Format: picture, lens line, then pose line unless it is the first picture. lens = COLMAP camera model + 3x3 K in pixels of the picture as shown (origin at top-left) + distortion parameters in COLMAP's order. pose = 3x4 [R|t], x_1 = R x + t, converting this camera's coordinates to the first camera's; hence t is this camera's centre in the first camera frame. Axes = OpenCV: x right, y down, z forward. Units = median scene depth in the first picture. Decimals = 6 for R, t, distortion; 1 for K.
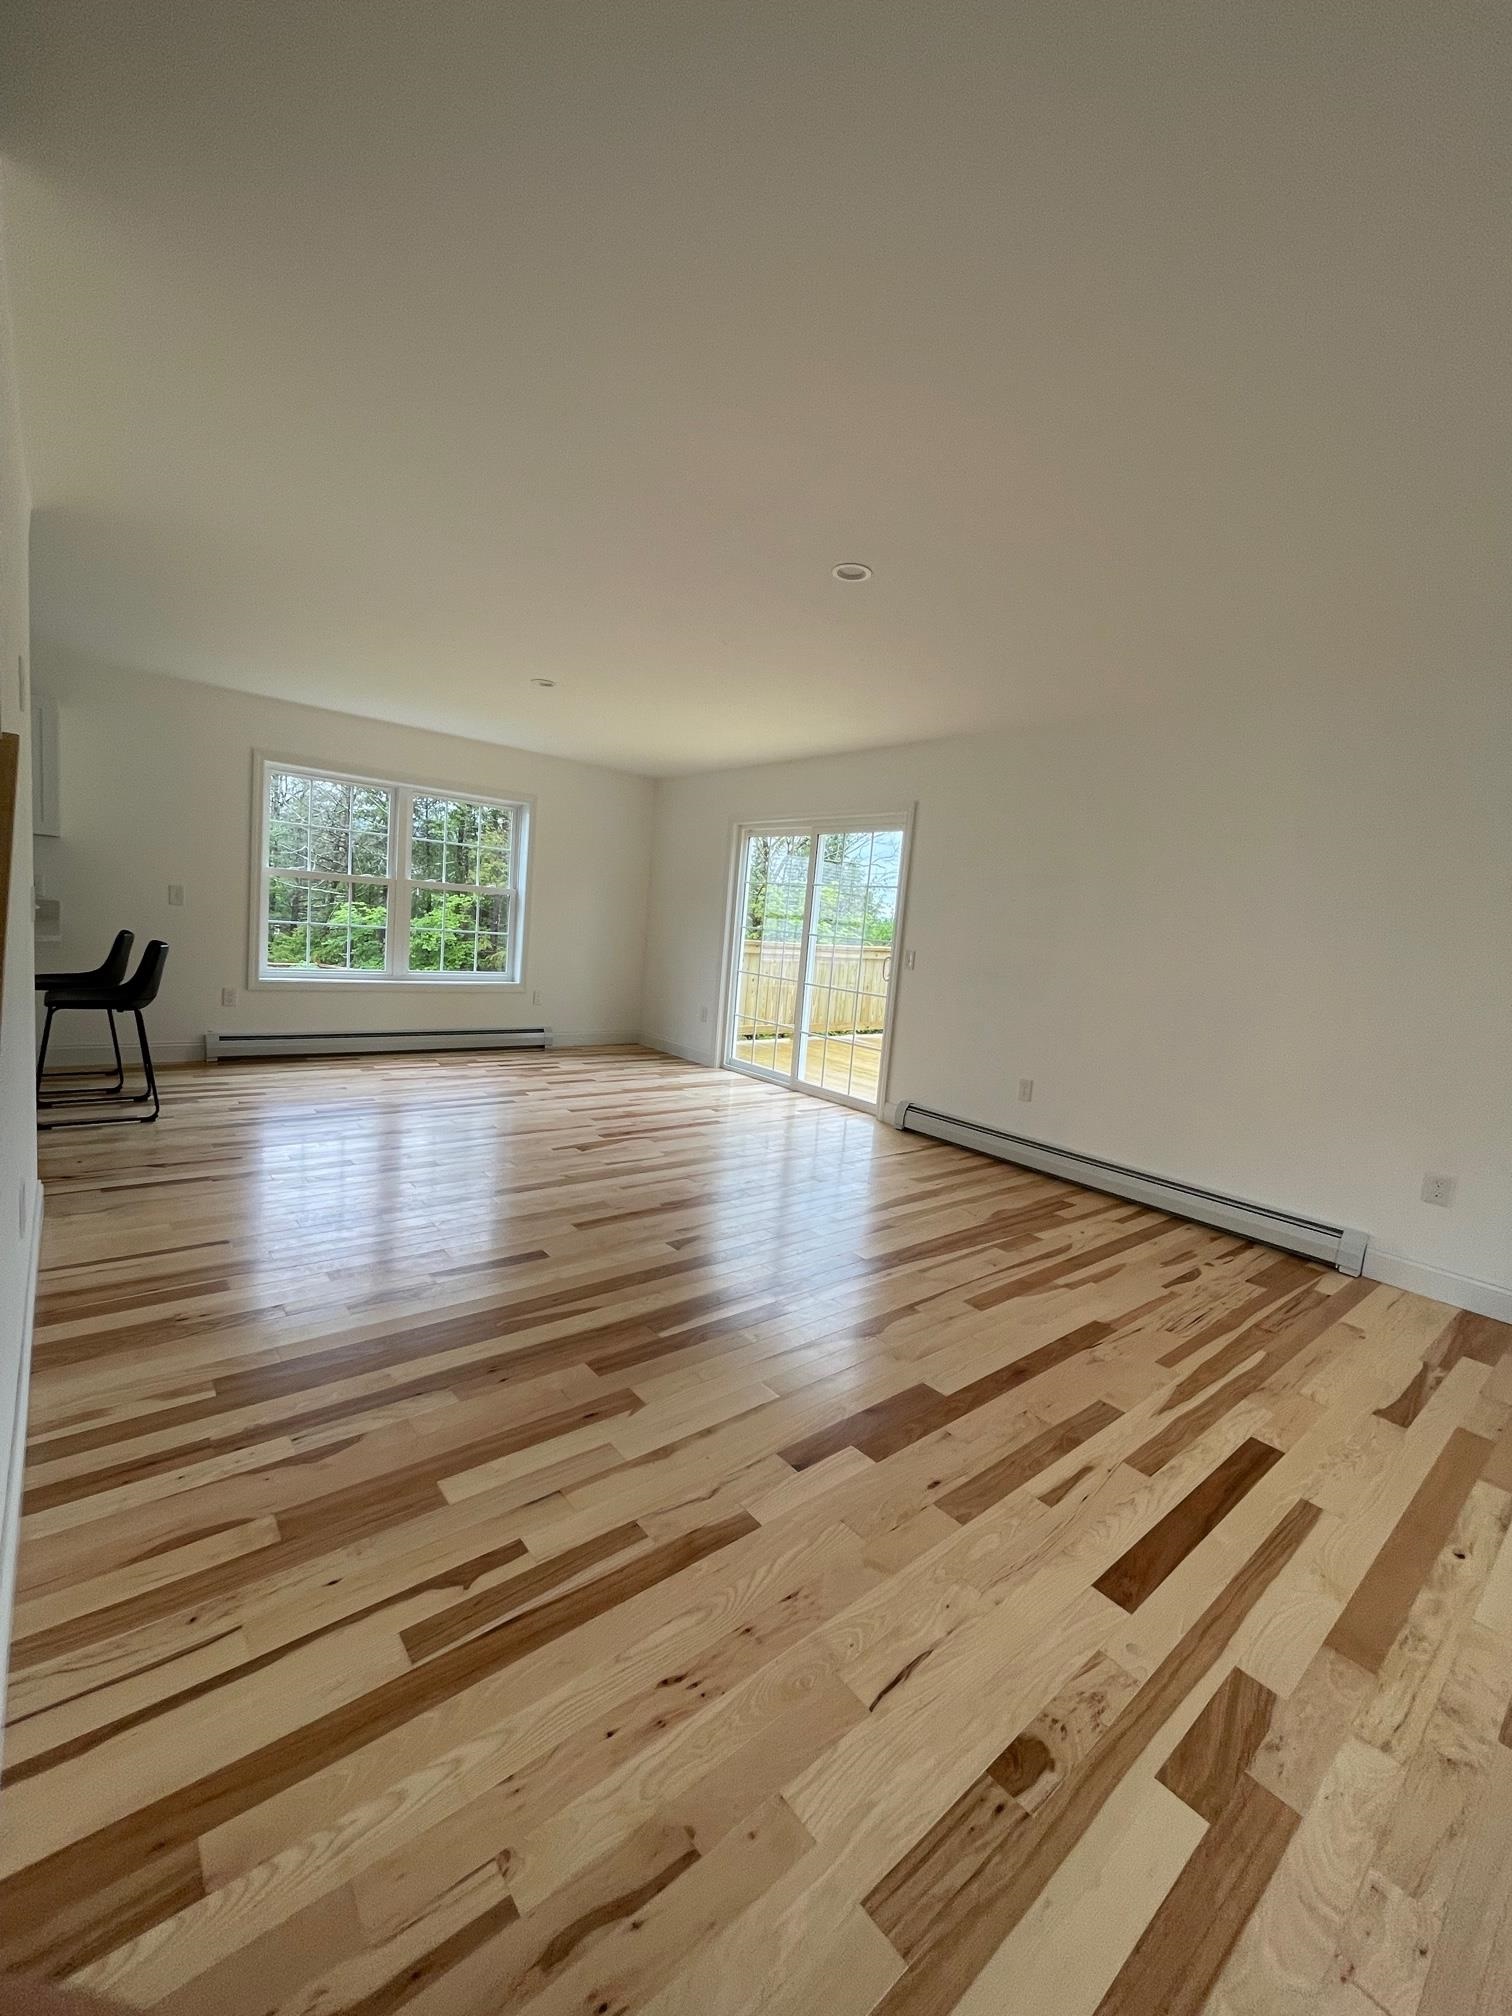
lens RADIAL K [[805.2, 0, 750.8], [0, 805.2, 1008.0], [0, 0, 1]] dist [-0.000048, -0.000026]
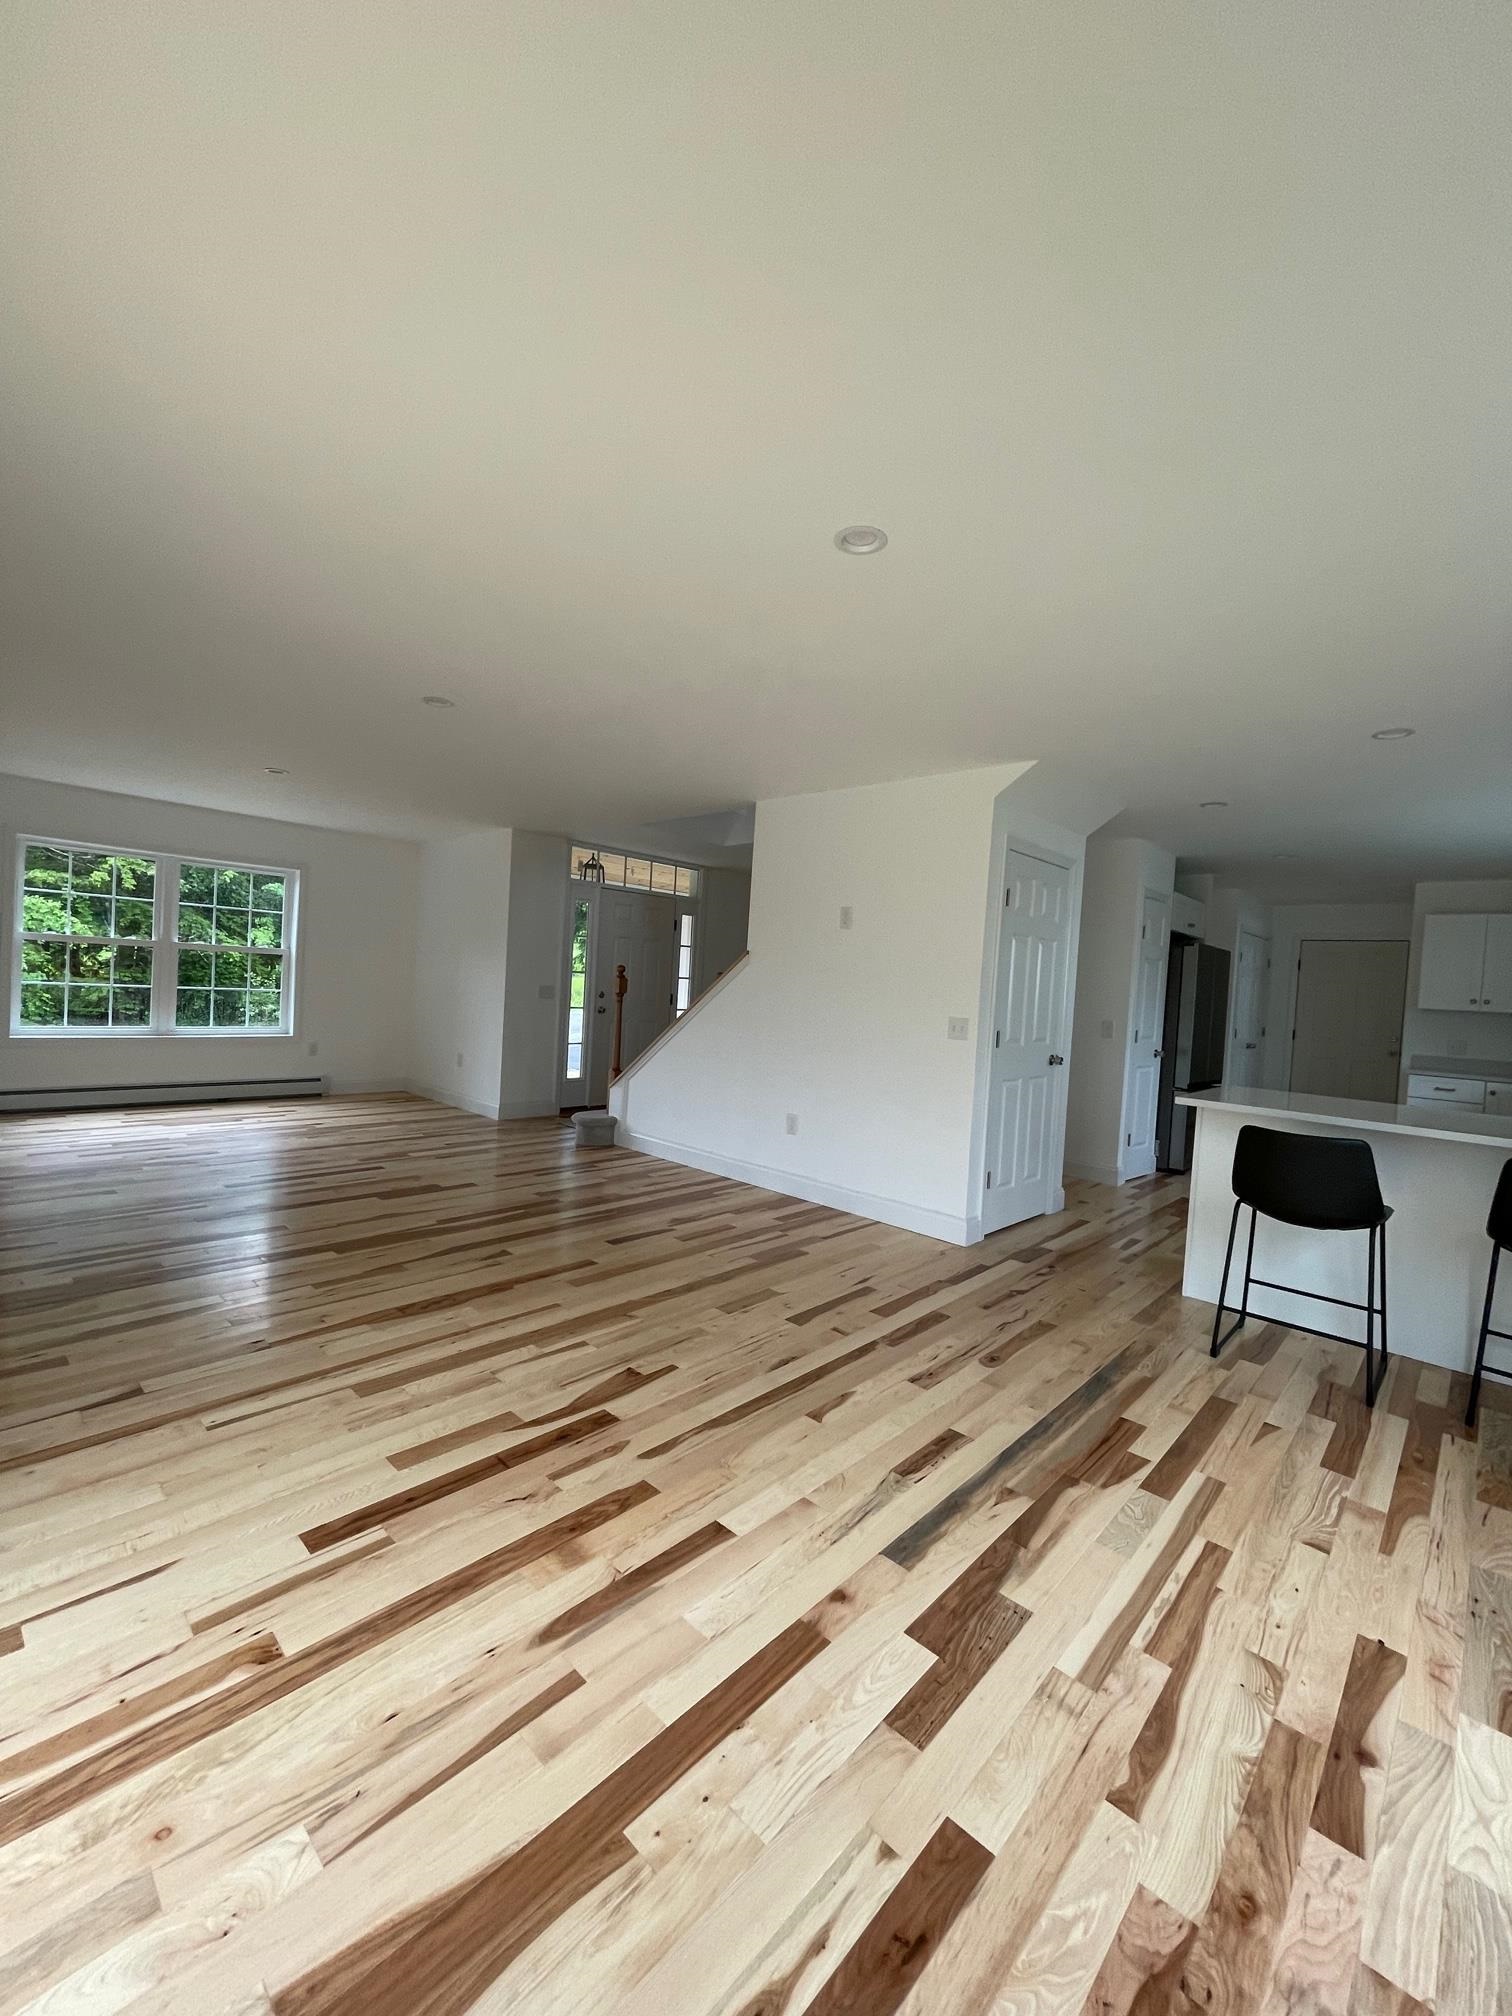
lens RADIAL K [[805.2, 0, 766.3], [0, 805.2, 1008.1], [0, 0, 1]] dist [-0.000048, -0.000026]
pose [[-0.978980, -0.139719, -0.148583, -0.120158], [-0.159254, 0.978787, 0.128897, -0.134034], [0.127422, 0.149850, -0.980464, 1.064090]]
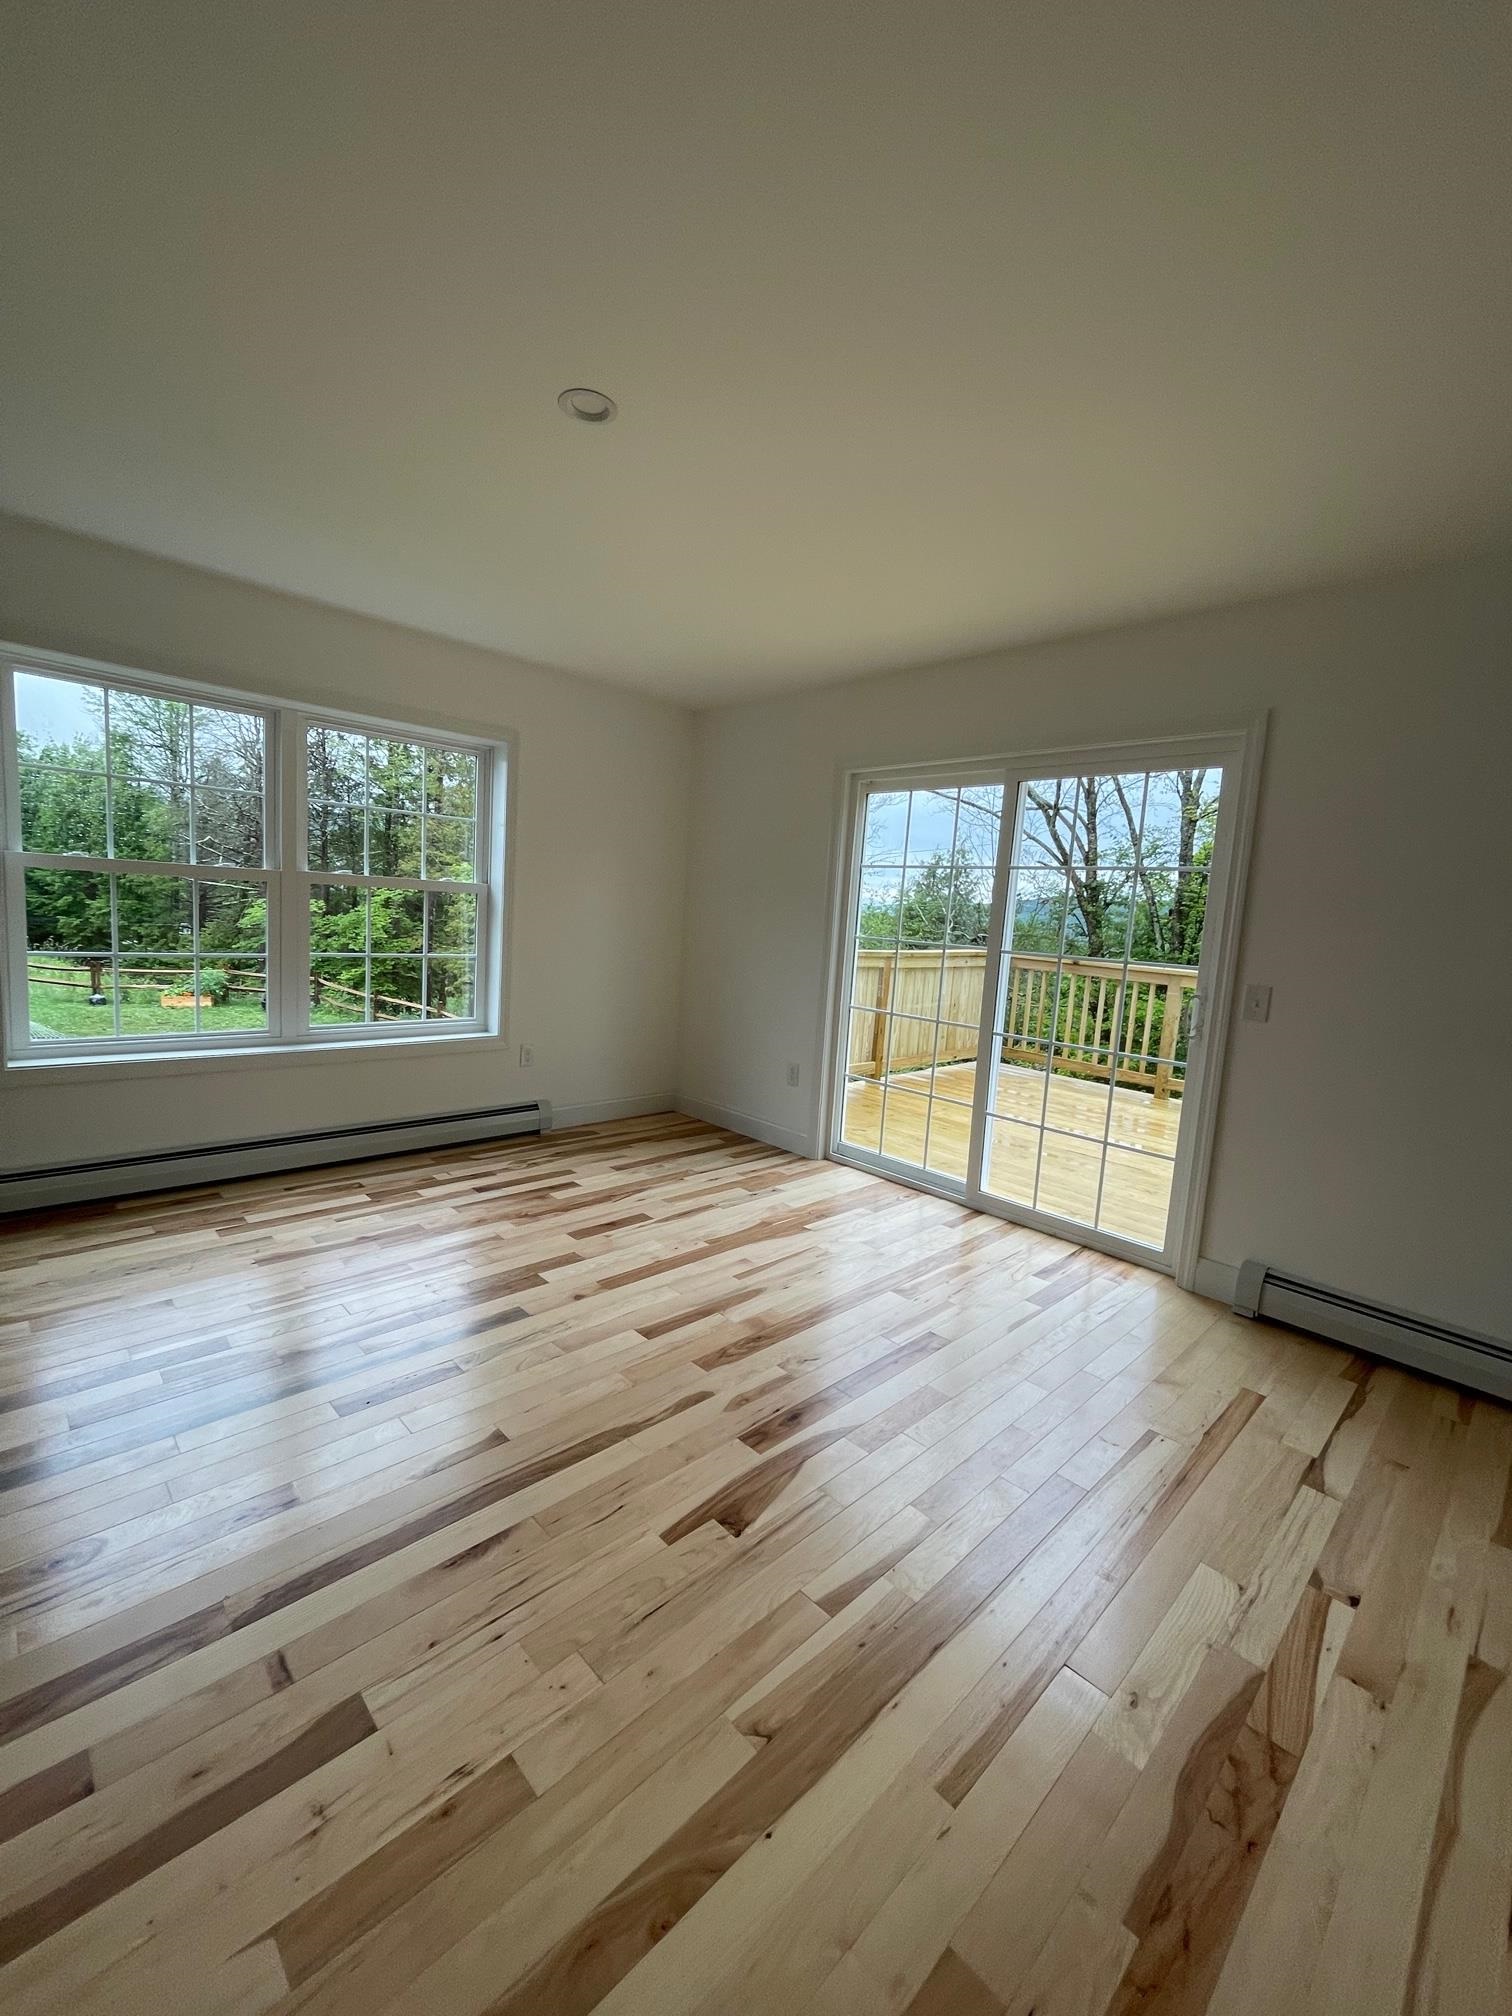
lens RADIAL K [[805.2, 0, 755.8], [0, 805.2, 1000.4], [0, 0, 1]] dist [-0.000048, -0.000026]
pose [[0.996567, -0.030622, 0.076922, -0.148313], [0.029994, 0.999507, 0.009307, -0.063417], [-0.077169, -0.006968, 0.996994, 0.397930]]
